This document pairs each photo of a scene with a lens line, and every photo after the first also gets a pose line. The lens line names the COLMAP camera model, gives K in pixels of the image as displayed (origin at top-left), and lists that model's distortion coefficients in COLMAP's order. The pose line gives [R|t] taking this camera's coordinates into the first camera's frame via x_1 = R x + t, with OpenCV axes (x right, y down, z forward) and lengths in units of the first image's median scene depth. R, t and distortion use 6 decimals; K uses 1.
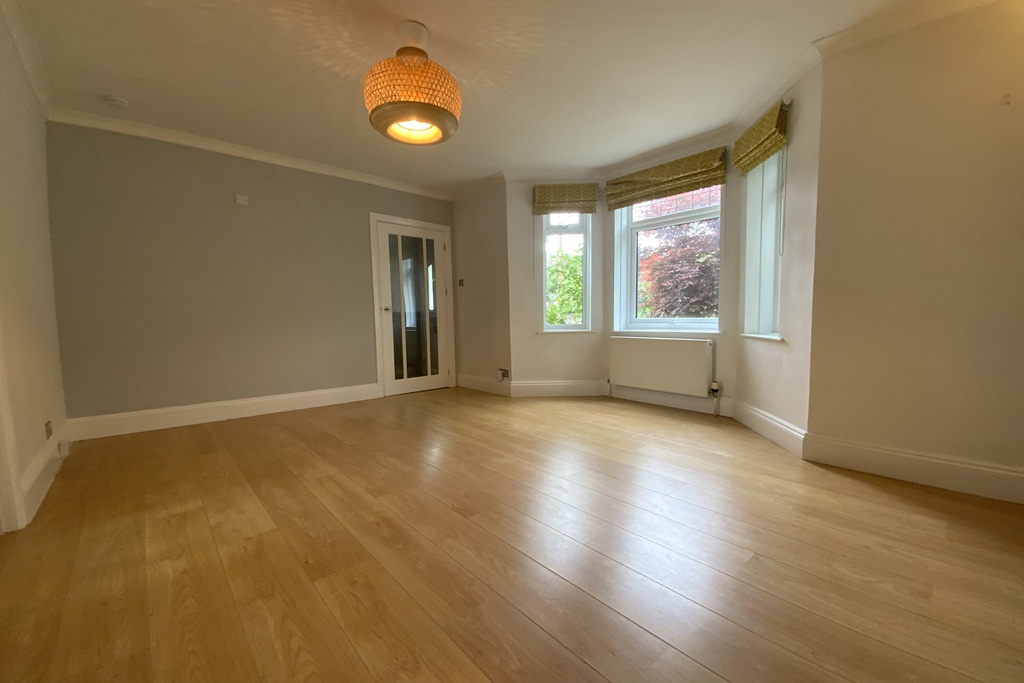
lens RADIAL K [[413.9, 0, 518.7], [0, 413.9, 343.5], [0, 0, 1]] dist [0.011988, -0.012505]
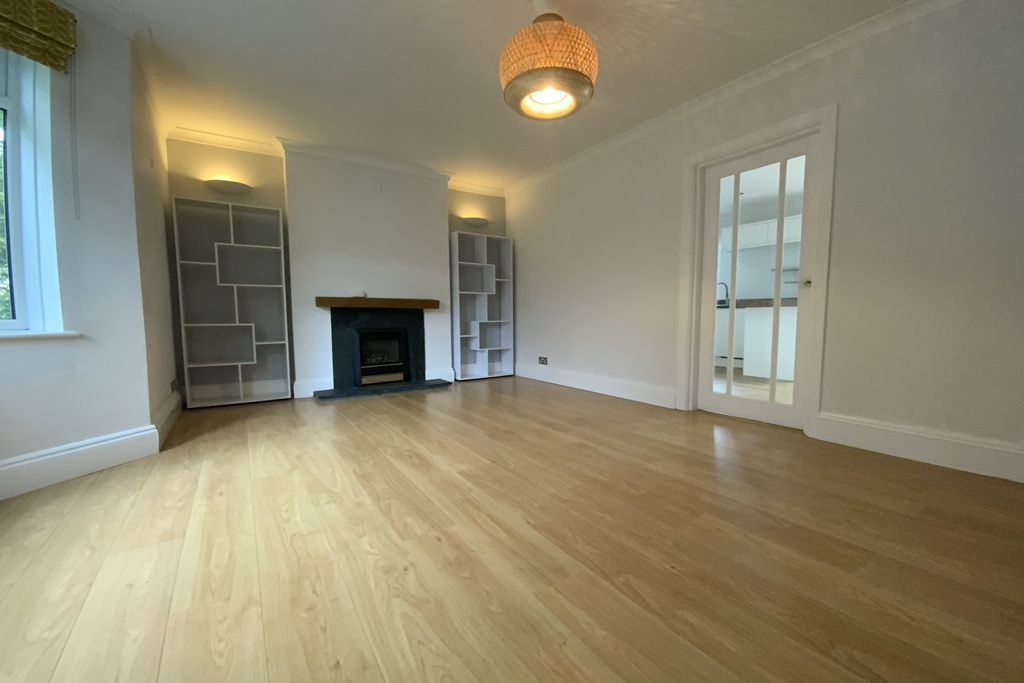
lens RADIAL K [[413.9, 0, 512.2], [0, 413.9, 347.2], [0, 0, 1]] dist [0.011988, -0.012505]
pose [[-0.988376, 0.003483, 0.151990, -0.210683], [0.026343, 0.988538, 0.148658, -0.064165], [-0.149730, 0.150934, -0.977139, 1.405553]]
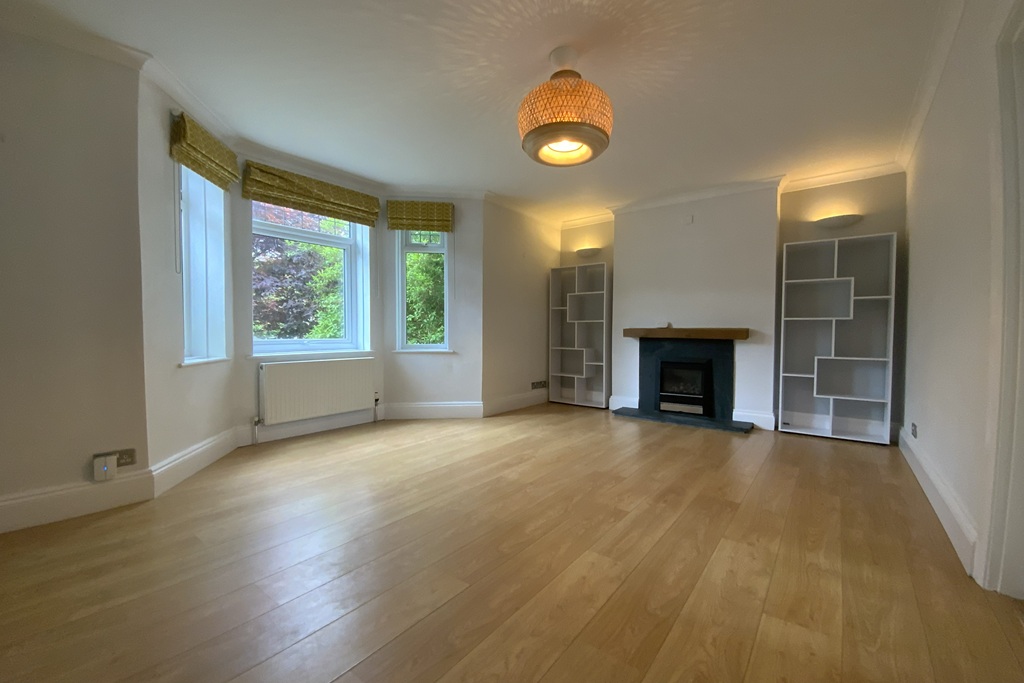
lens RADIAL K [[413.9, 0, 511.3], [0, 413.9, 337.0], [0, 0, 1]] dist [0.011988, -0.012505]
pose [[-0.171351, -0.002461, 0.985207, -0.837218], [0.067943, 0.997587, 0.014309, -0.062430], [-0.982864, 0.069390, -0.170770, 0.916159]]
